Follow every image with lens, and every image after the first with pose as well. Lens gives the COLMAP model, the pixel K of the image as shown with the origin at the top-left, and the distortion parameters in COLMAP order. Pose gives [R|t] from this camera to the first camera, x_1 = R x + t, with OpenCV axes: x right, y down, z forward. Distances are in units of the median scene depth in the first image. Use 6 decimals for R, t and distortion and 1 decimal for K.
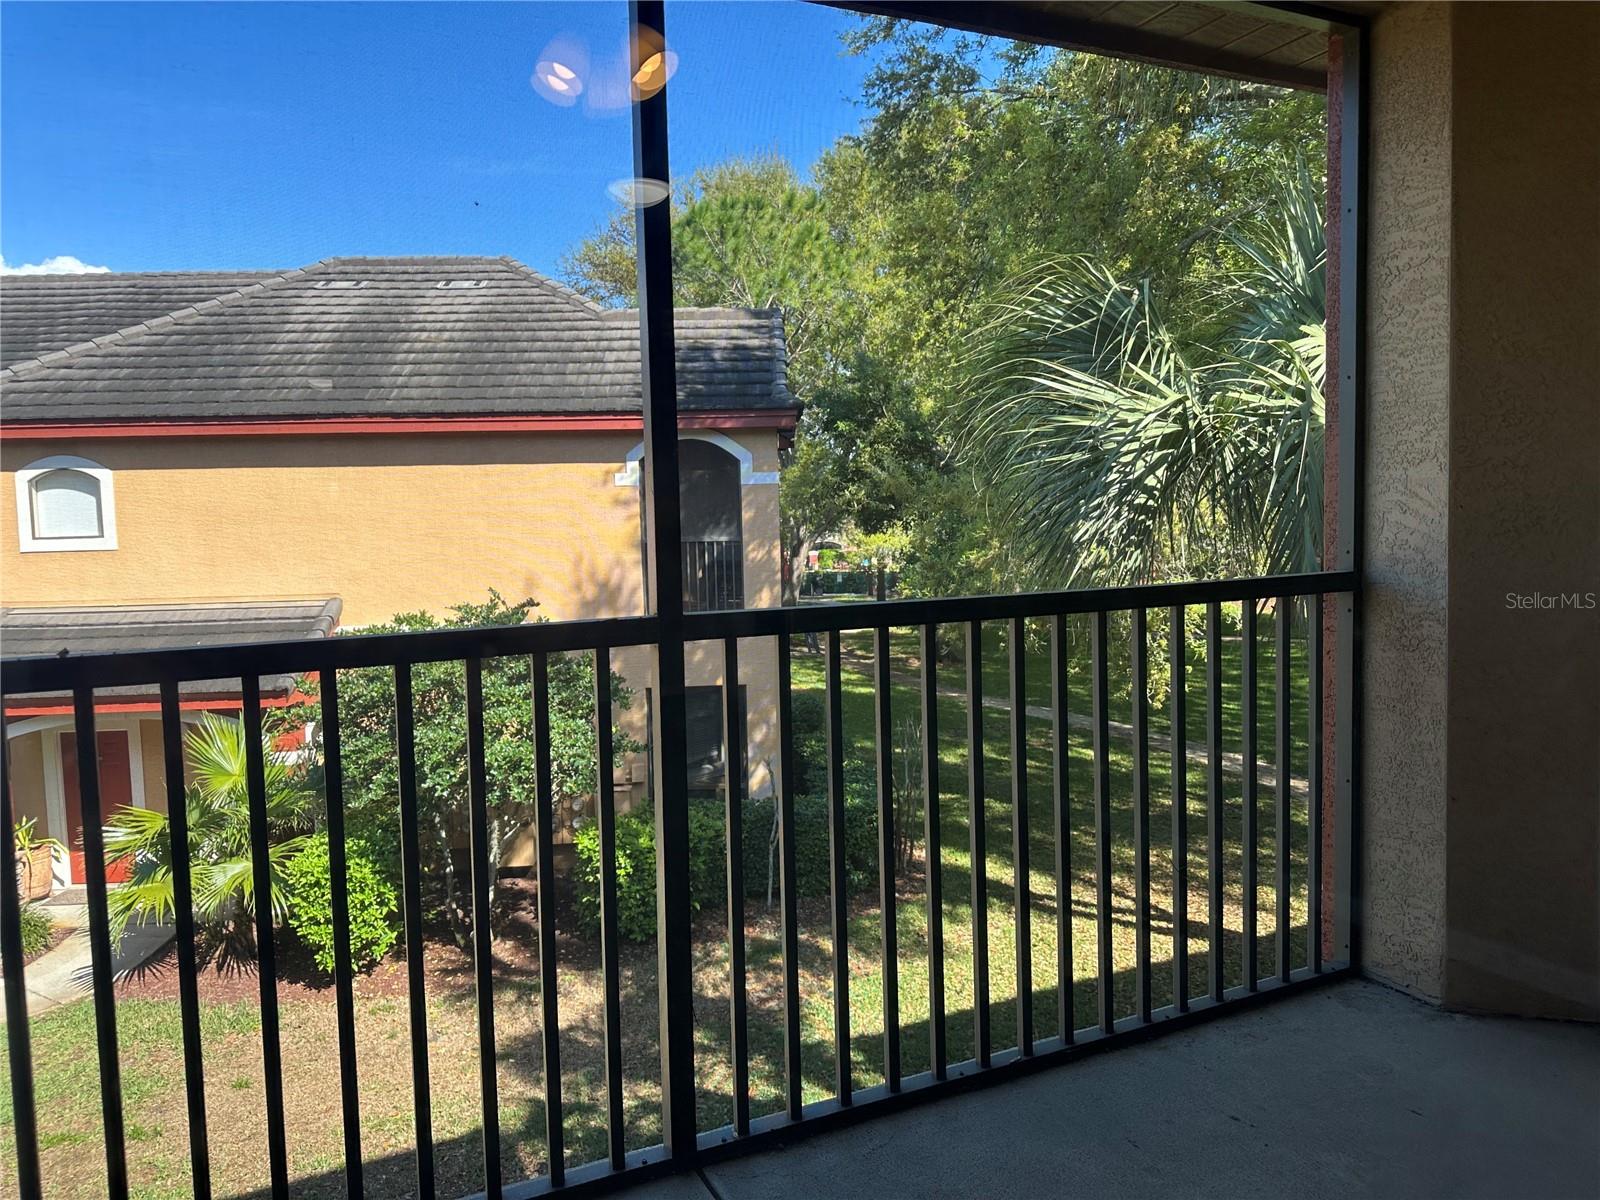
lens RADIAL K [[1138.2, 0, 795.8], [0, 1138.2, 597.1], [0, 0, 1]] dist [0.068565, -0.061310]
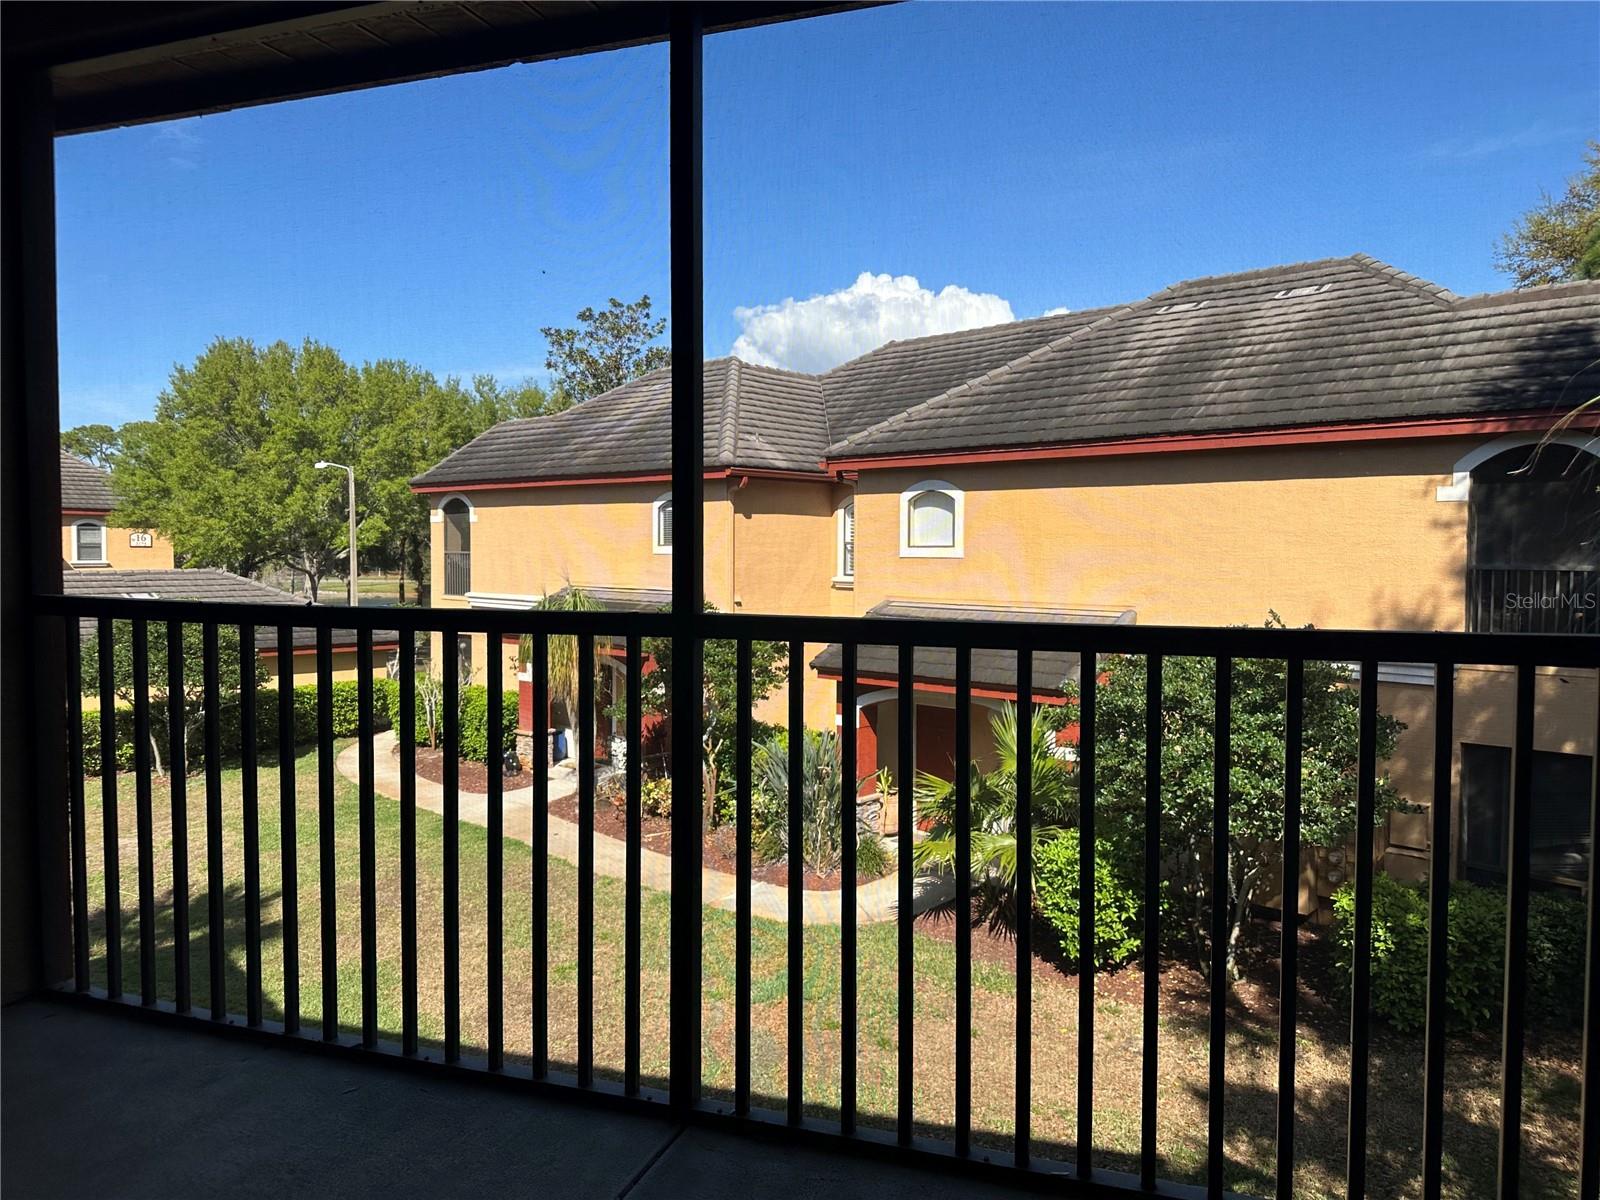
lens RADIAL K [[1138.2, 0, 799.4], [0, 1138.2, 598.4], [0, 0, 1]] dist [0.068565, -0.061310]
pose [[0.716507, 0.058458, -0.695127, 0.125573], [-0.069406, 0.997512, 0.012347, -0.002511], [0.694119, 0.039399, 0.718781, 0.050480]]
